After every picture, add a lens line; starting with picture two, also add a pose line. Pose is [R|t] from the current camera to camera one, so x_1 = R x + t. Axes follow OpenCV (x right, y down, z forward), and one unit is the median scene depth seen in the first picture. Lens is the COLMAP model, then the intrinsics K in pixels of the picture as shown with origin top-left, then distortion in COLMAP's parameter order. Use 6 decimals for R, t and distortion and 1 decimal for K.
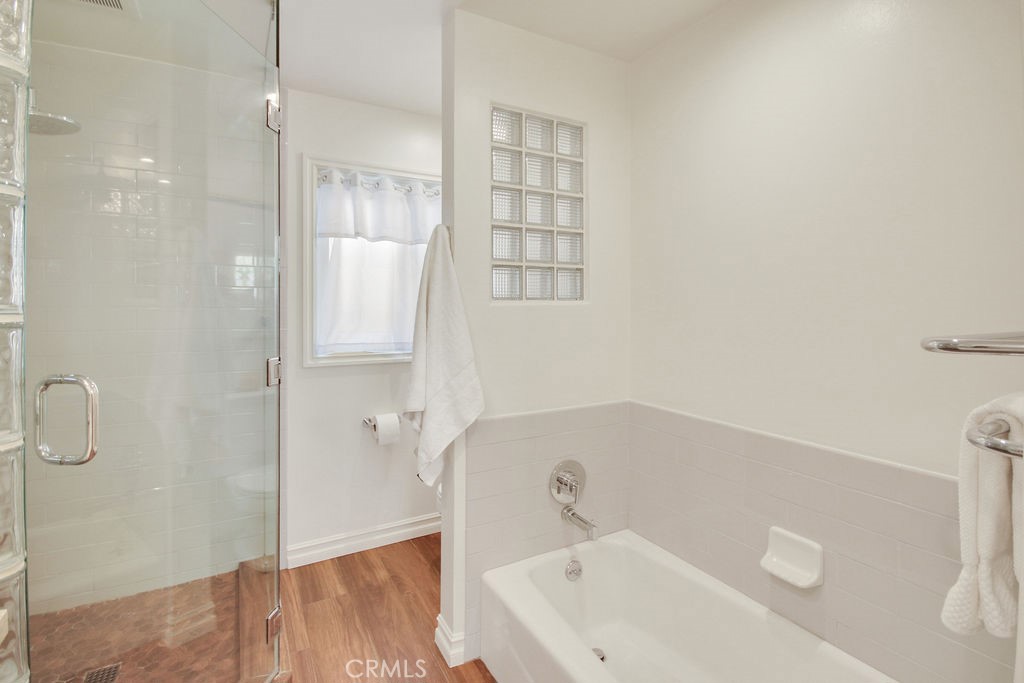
lens RADIAL K [[484.1, 0, 515.1], [0, 484.1, 309.3], [0, 0, 1]] dist [0.000903, -0.004779]
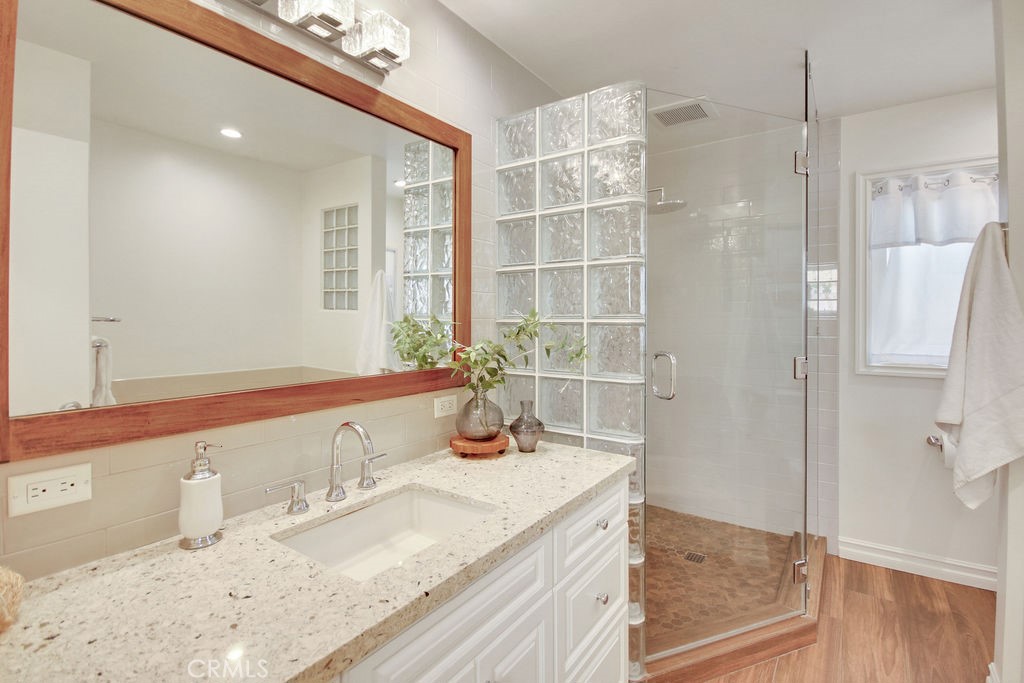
lens RADIAL K [[484.1, 0, 515.1], [0, 484.1, 309.3], [0, 0, 1]] dist [0.000903, -0.004779]
pose [[0.424416, -0.020106, -0.905244, 0.241275], [-0.004790, 0.999690, -0.024449, 0.009164], [0.905455, 0.014712, 0.424188, -0.147282]]
